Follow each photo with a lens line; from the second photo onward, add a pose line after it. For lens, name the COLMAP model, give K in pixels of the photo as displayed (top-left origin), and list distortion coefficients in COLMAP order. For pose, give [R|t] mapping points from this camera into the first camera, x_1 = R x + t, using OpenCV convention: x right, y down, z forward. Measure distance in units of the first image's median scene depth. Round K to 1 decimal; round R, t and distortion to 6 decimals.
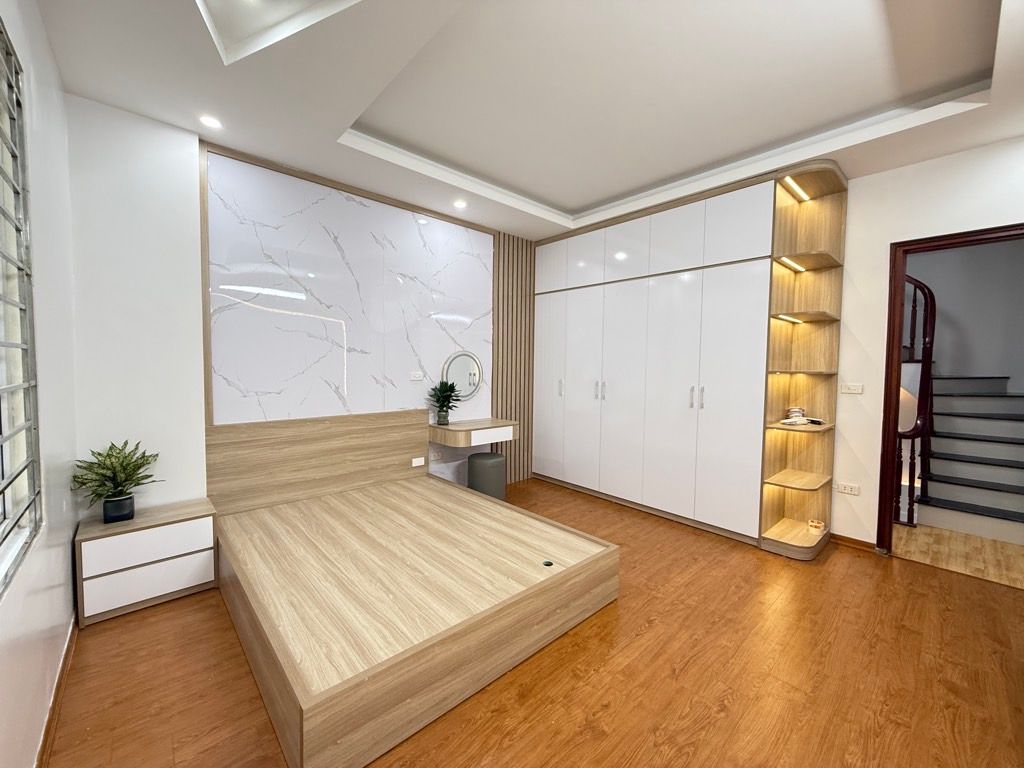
lens RADIAL K [[408.6, 0, 510.0], [0, 408.6, 383.8], [0, 0, 1]] dist [-0.001382, 0.000114]
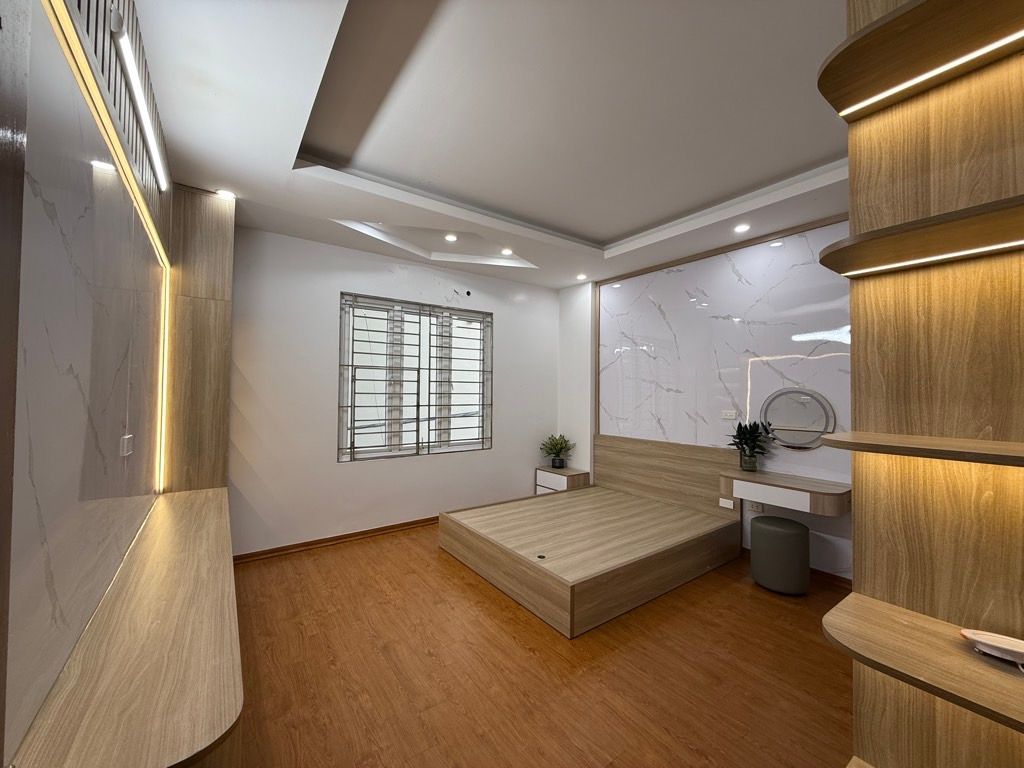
lens RADIAL K [[408.6, 0, 510.0], [0, 408.6, 383.8], [0, 0, 1]] dist [-0.001382, 0.000114]
pose [[-0.117466, -0.032566, -0.992543, 1.084581], [-0.060157, 0.997860, -0.025621, -0.048295], [0.991253, 0.056699, -0.119174, 0.797005]]
